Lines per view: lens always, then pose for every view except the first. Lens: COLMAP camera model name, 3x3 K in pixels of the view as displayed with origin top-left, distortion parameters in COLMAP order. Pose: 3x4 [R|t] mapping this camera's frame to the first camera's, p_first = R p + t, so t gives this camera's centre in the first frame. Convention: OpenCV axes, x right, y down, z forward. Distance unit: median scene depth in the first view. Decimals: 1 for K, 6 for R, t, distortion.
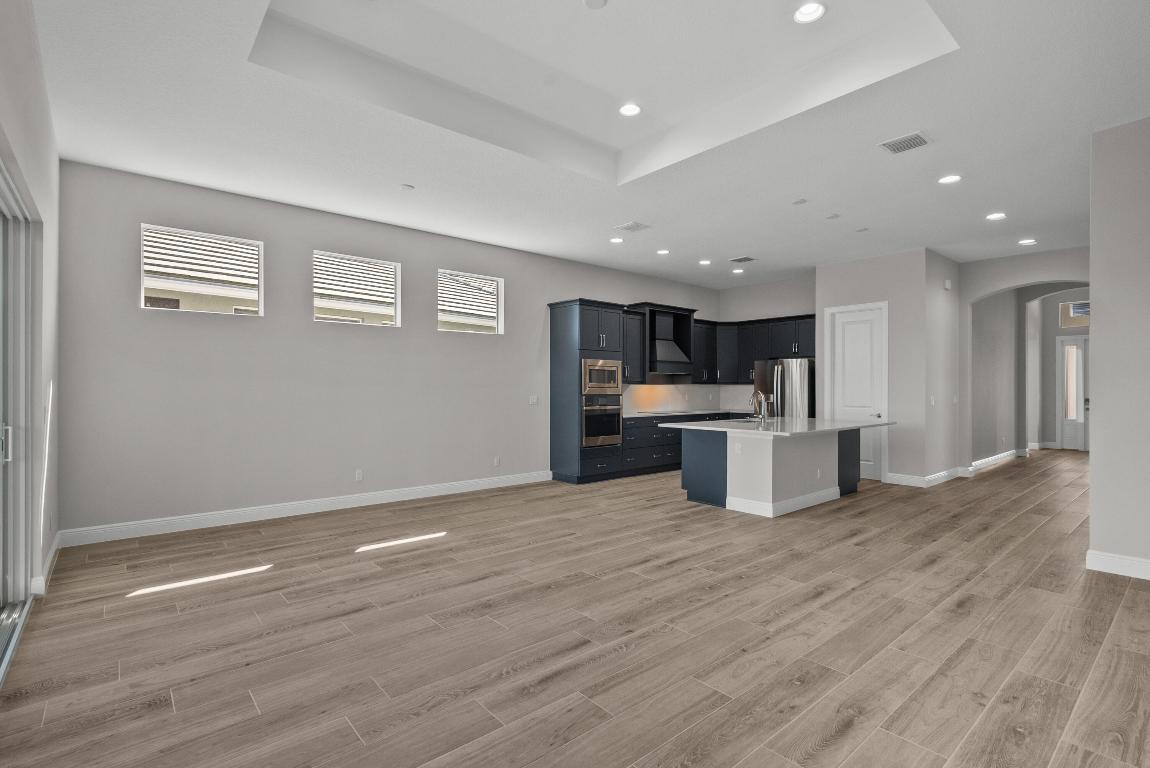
lens RADIAL K [[541.9, 0, 571.5], [0, 541.9, 389.1], [0, 0, 1]] dist [-0.004648, 0.001673]
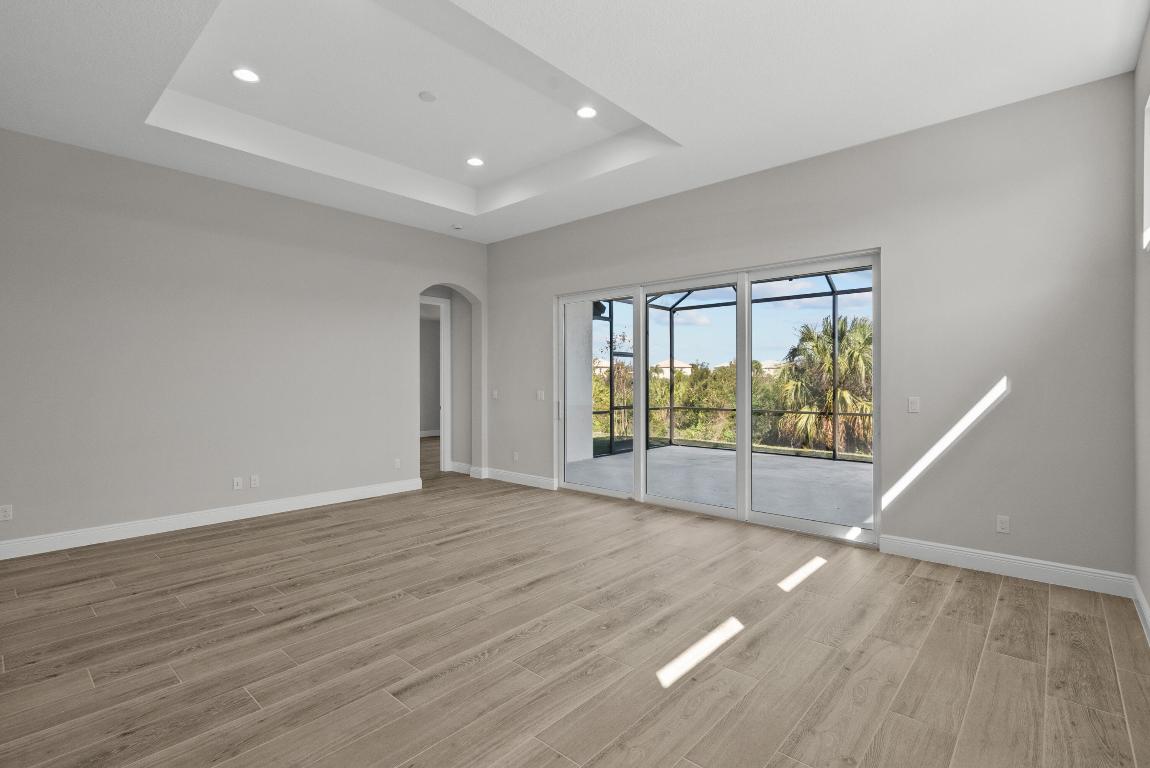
lens RADIAL K [[541.9, 0, 572.8], [0, 541.9, 381.7], [0, 0, 1]] dist [-0.004648, 0.001673]
pose [[-0.990647, 0.001620, -0.136440, -0.098115], [0.000996, 0.999989, 0.004642, -0.005763], [0.136446, 0.004463, -0.990638, 1.781244]]
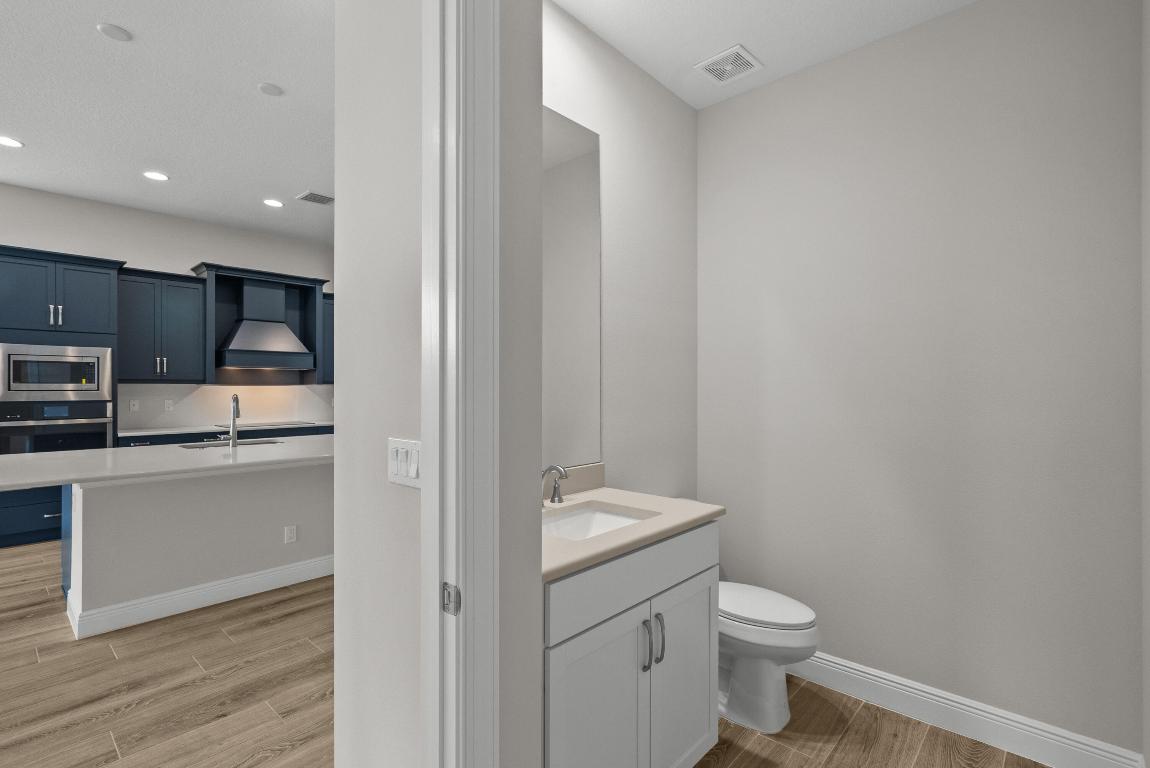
lens RADIAL K [[541.9, 0, 573.2], [0, 541.9, 385.3], [0, 0, 1]] dist [-0.004648, 0.001673]
pose [[0.992732, -0.009187, 0.119997, 1.060913], [0.010899, 0.999848, -0.013621, 0.012093], [-0.119854, 0.014829, 0.992681, 0.575671]]
